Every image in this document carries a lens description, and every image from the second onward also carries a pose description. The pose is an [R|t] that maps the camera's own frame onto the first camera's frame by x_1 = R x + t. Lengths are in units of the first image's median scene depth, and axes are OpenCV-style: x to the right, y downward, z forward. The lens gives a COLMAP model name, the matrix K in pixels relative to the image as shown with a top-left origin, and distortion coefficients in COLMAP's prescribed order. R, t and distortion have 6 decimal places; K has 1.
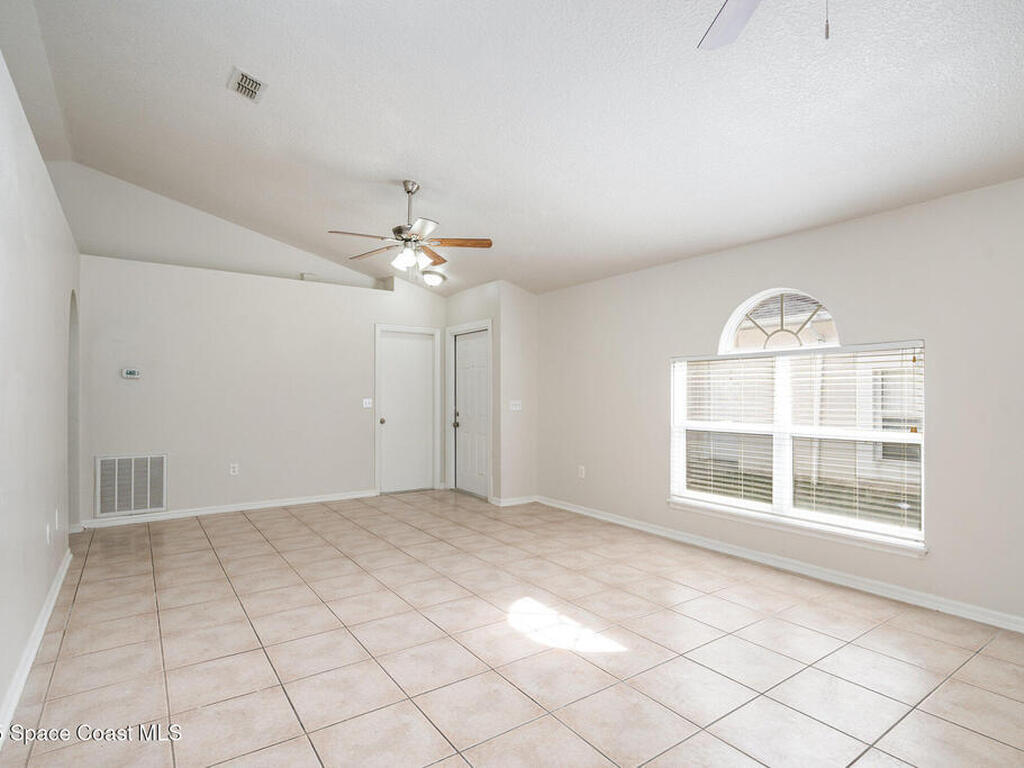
lens RADIAL K [[535.6, 0, 508.8], [0, 535.6, 389.3], [0, 0, 1]] dist [-0.004895, 0.002127]
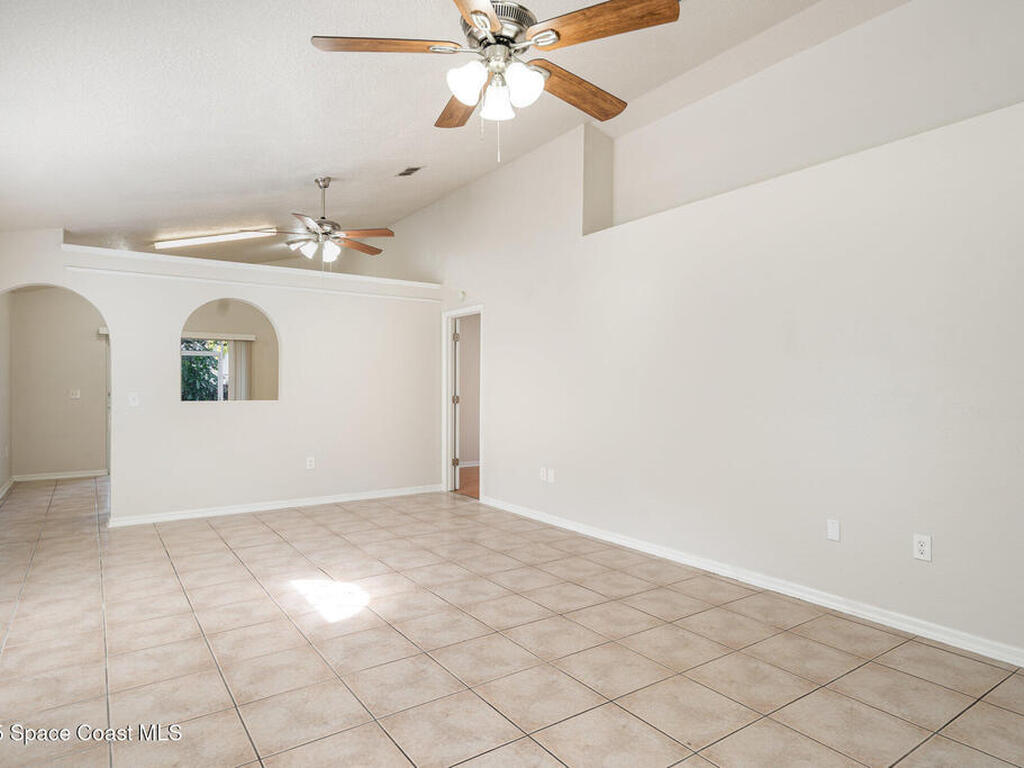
lens RADIAL K [[608.5, 0, 512.0], [0, 608.5, 384.0], [0, 0, 1]] dist [0.002608, 0.001444]
pose [[-0.999991, -0.003553, 0.002124, -0.211659], [-0.003568, 0.999967, -0.007344, 0.011185], [-0.002098, -0.007352, -0.999971, 1.625137]]
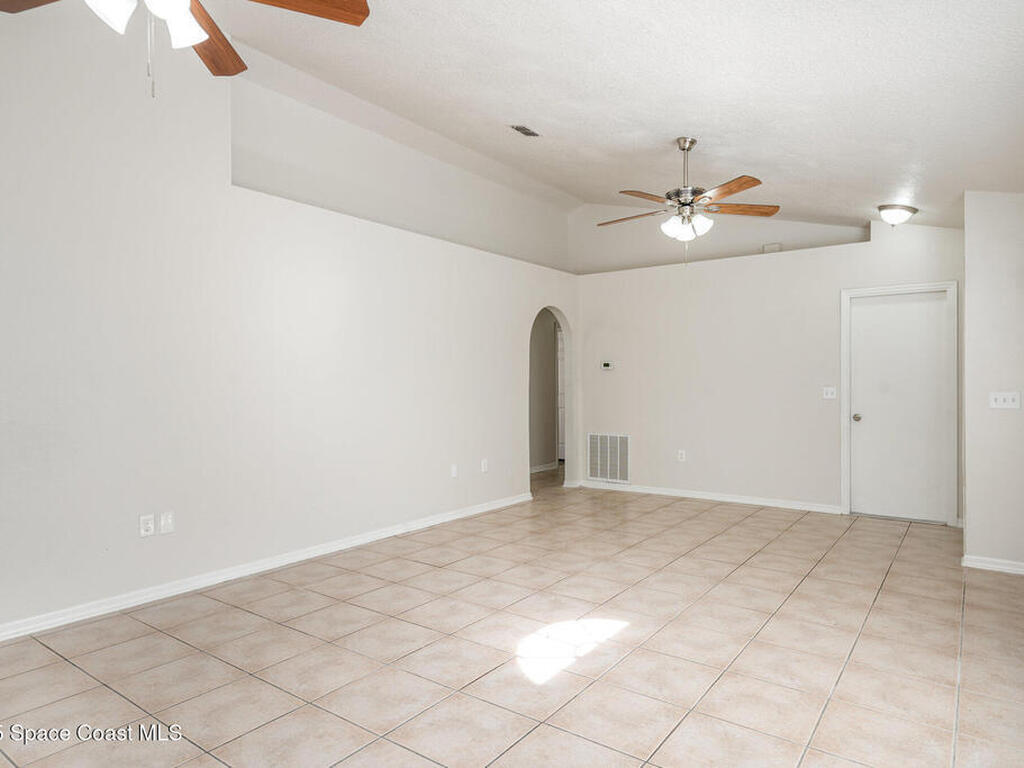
lens RADIAL K [[631.4, 0, 516.0], [0, 631.4, 380.9], [0, 0, 1]] dist [-0.001759, 0.001469]
pose [[0.328508, -0.006161, -0.944481, 0.741744], [0.010369, 0.999942, -0.002916, 0.008915], [0.944444, -0.008836, 0.328553, 0.431422]]
